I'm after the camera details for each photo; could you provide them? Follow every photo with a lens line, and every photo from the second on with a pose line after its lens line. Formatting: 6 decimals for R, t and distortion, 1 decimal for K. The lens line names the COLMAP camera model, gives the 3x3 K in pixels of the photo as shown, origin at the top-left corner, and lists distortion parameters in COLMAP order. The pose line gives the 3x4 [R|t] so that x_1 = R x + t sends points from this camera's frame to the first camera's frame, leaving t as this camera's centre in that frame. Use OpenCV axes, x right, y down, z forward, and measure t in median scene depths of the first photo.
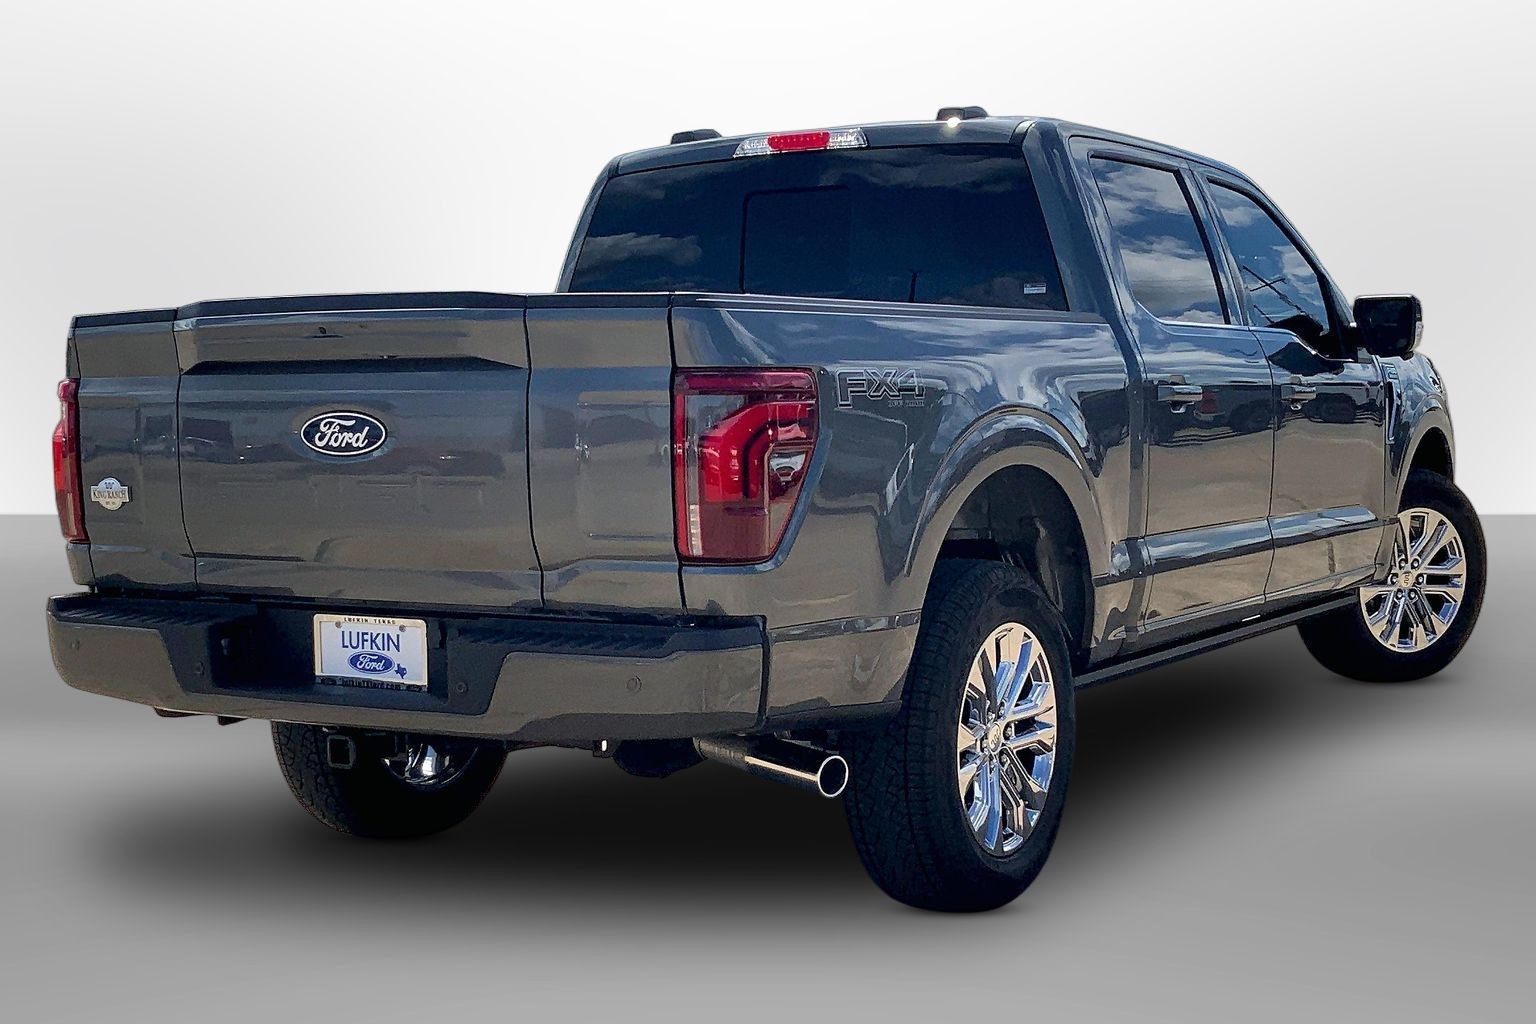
lens RADIAL K [[2180.0, 0, 772.1], [0, 2180.0, 497.3], [0, 0, 1]] dist [0.120150, 0.000000]
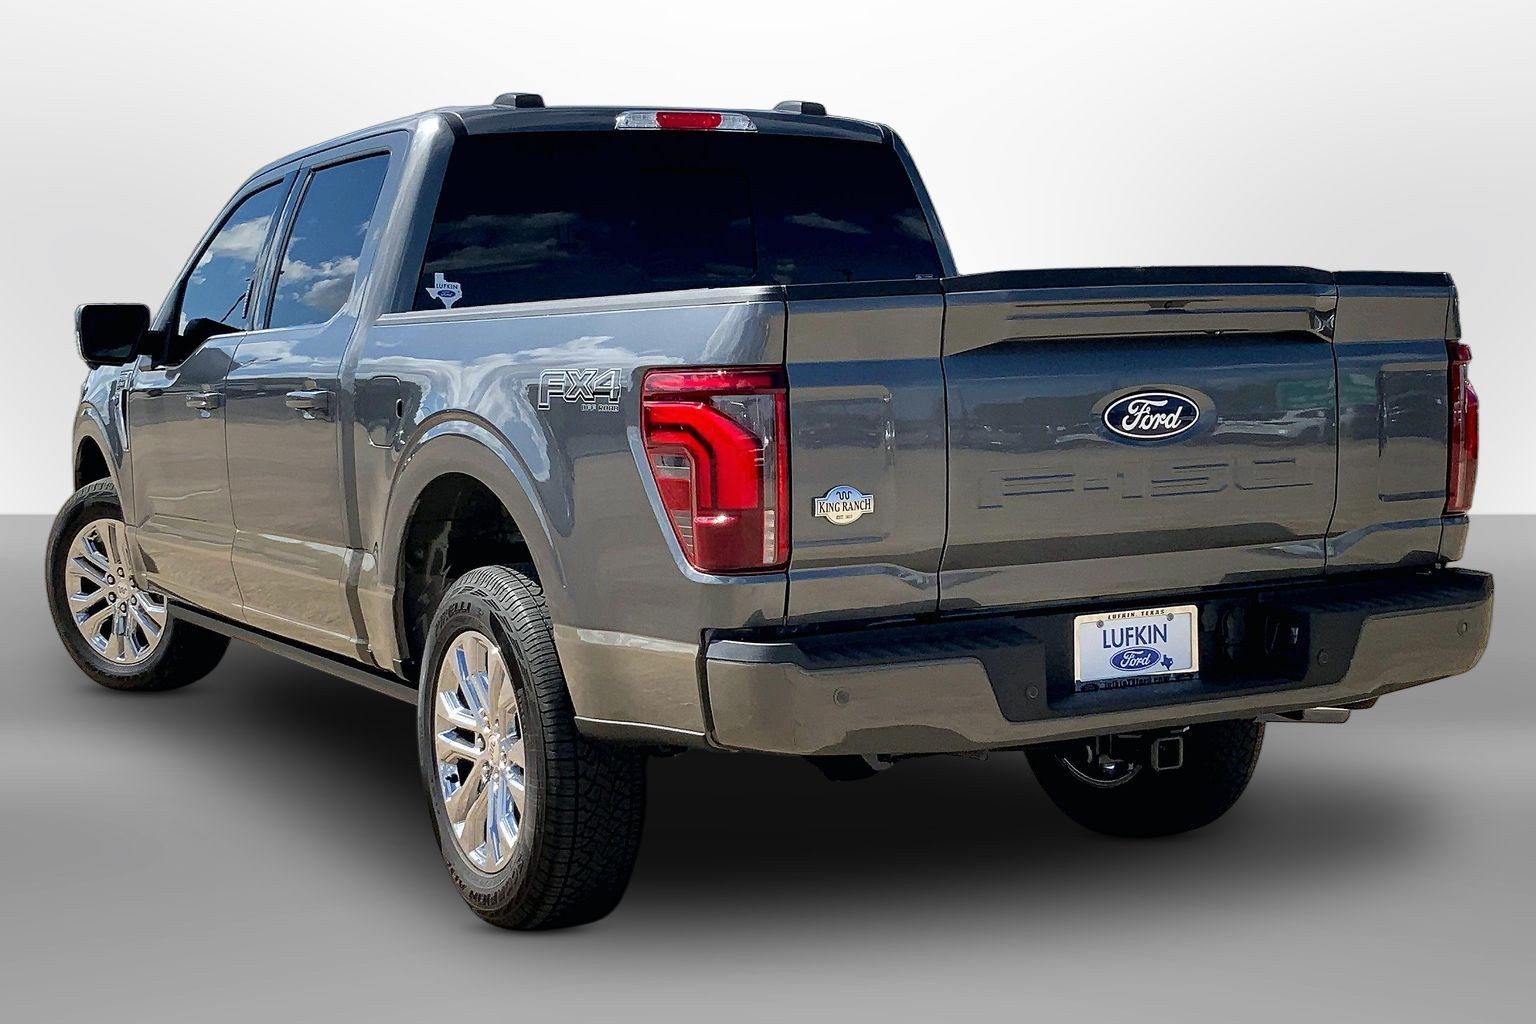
lens RADIAL K [[2180.0, 0, 715.6], [0, 2180.0, 513.1], [0, 0, 1]] dist [0.120150, 0.000000]
pose [[0.505094, -0.064571, 0.860645, -1.086589], [0.065887, 0.997172, 0.036147, -0.033098], [-0.860546, 0.038447, 0.507920, 0.678106]]
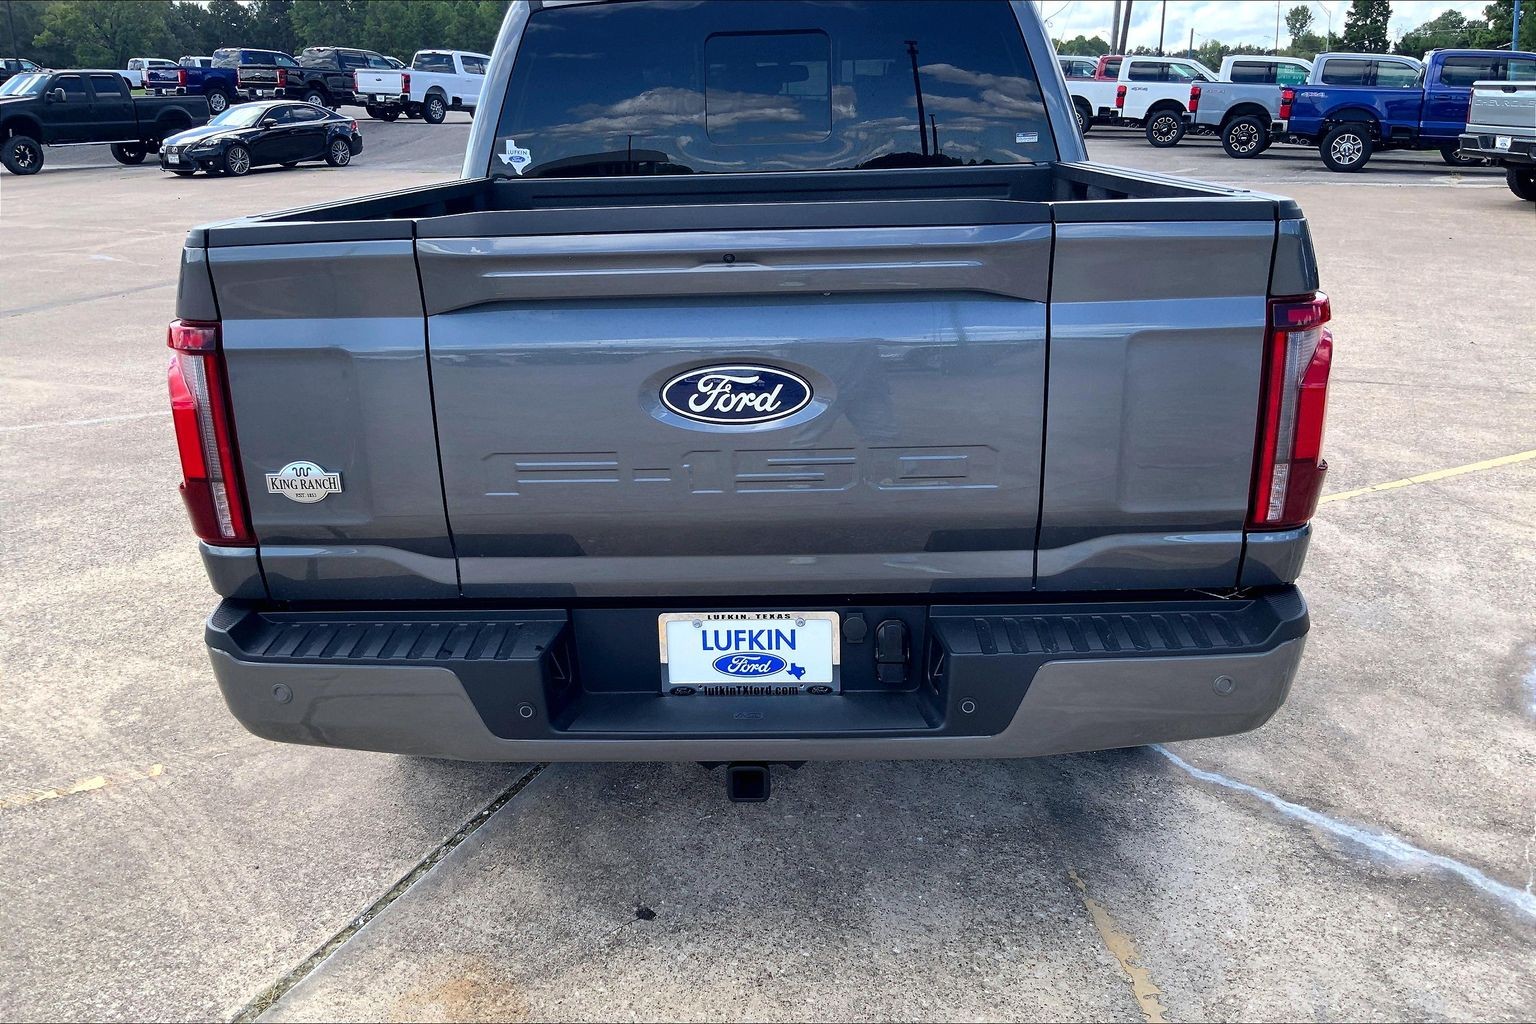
lens RADIAL K [[1272.4, 0, 766.2], [0, 1272.4, 504.5], [0, 0, 1]] dist [0.061770, -0.093707]
pose [[0.869631, -0.149912, 0.470392, -0.392631], [0.038542, 0.970491, 0.238039, -0.094443], [-0.492196, -0.188877, 0.849747, 0.610799]]
